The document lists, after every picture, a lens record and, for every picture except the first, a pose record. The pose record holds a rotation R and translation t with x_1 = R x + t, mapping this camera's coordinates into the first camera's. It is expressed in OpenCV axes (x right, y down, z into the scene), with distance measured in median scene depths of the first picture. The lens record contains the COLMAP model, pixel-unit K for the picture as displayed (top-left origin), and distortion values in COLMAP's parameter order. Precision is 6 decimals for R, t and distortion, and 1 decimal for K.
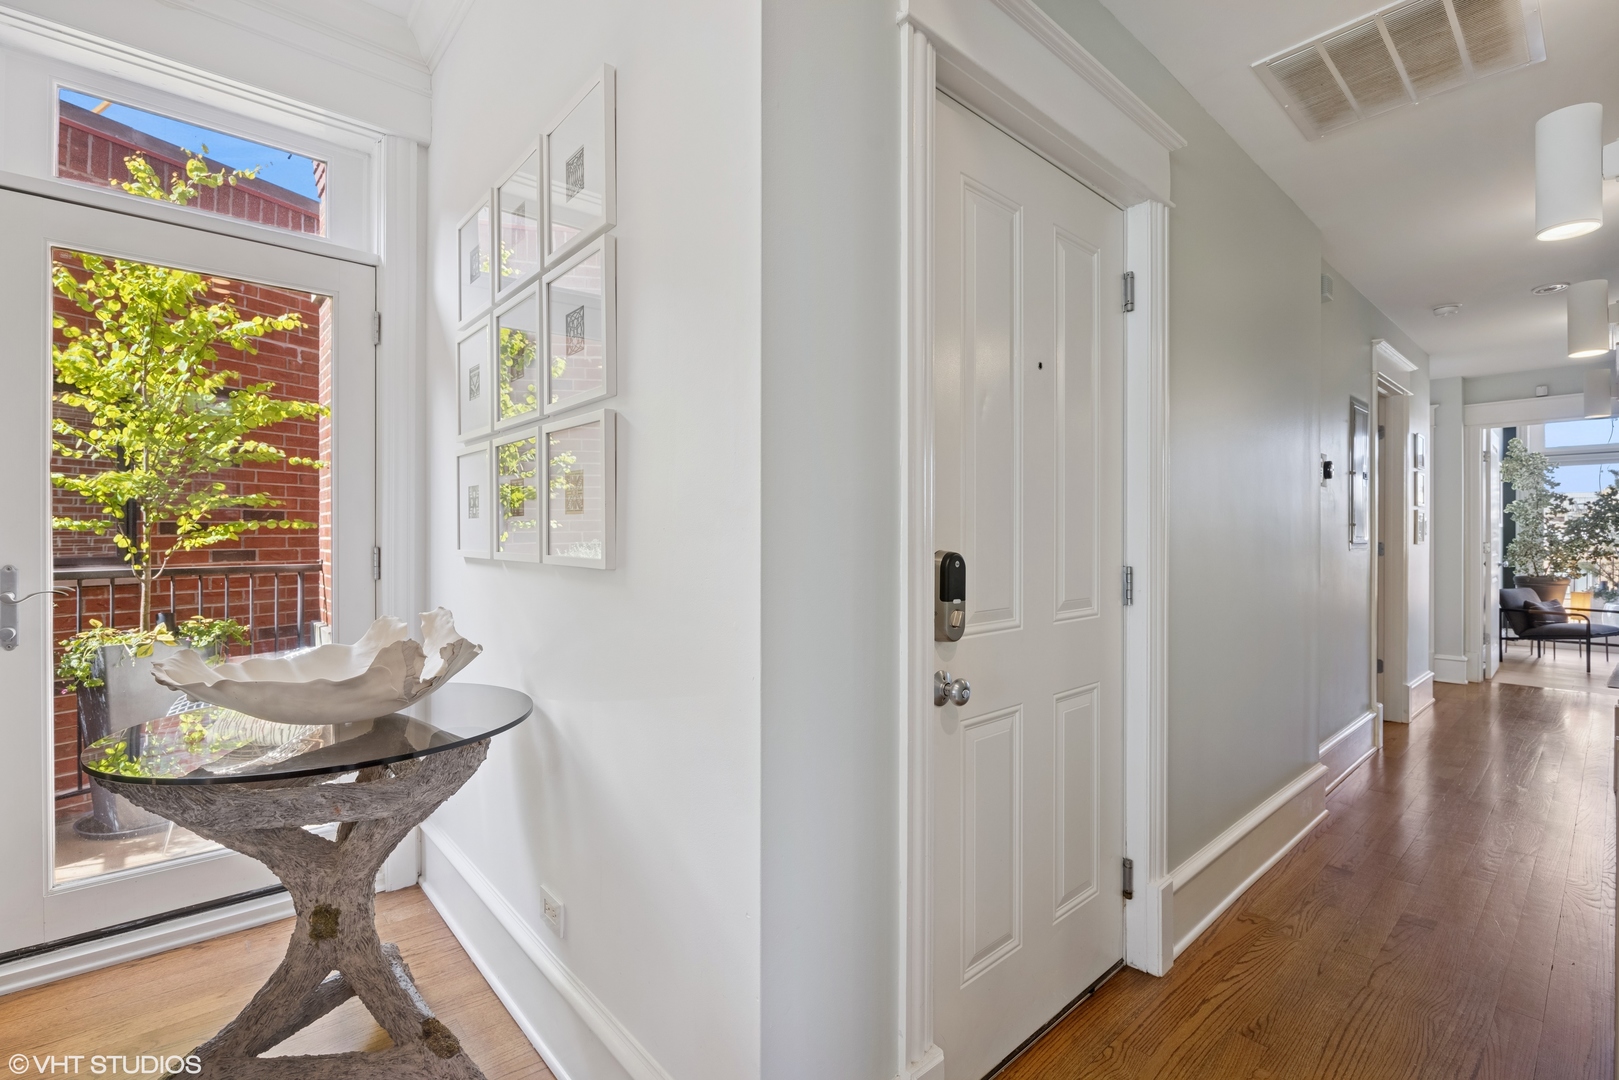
lens RADIAL K [[716.9, 0, 806.7], [0, 716.9, 533.8], [0, 0, 1]] dist [-0.001869, -0.000325]
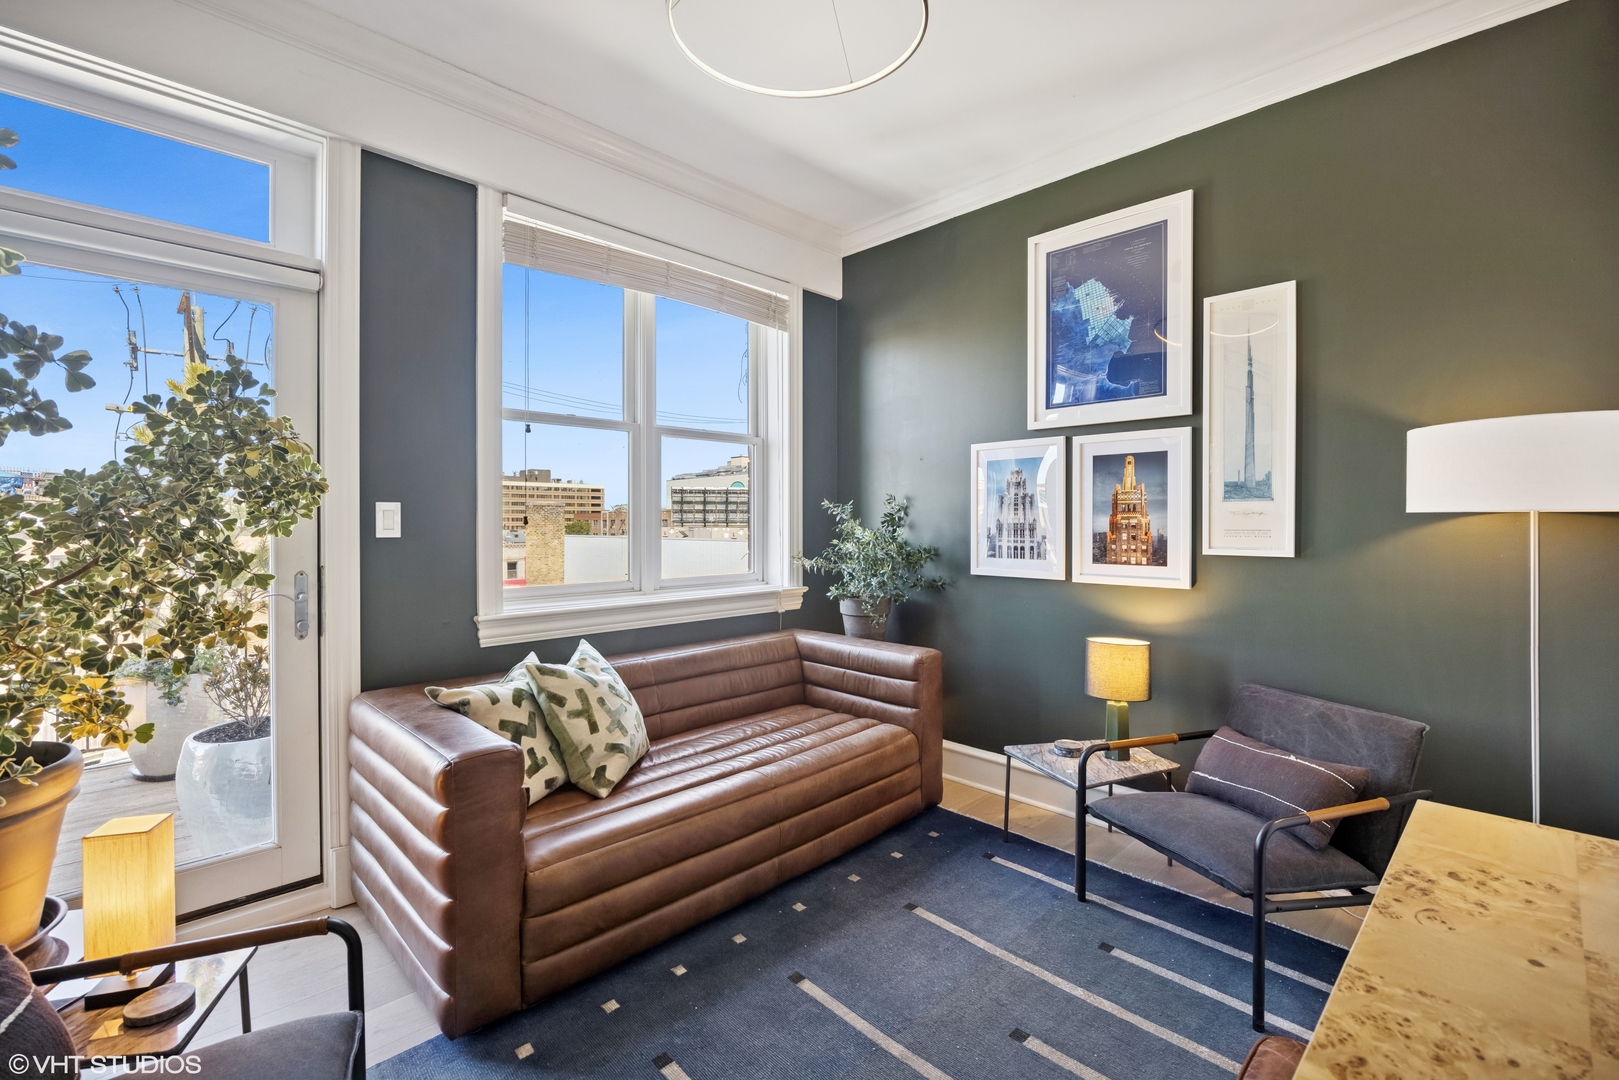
lens RADIAL K [[716.9, 0, 806.7], [0, 716.9, 533.8], [0, 0, 1]] dist [-0.001869, -0.000325]
pose [[-0.055620, -0.012429, 0.998375, 0.858101], [0.002488, 0.999918, 0.012586, -0.003030], [-0.998449, 0.003184, -0.055585, 0.807911]]
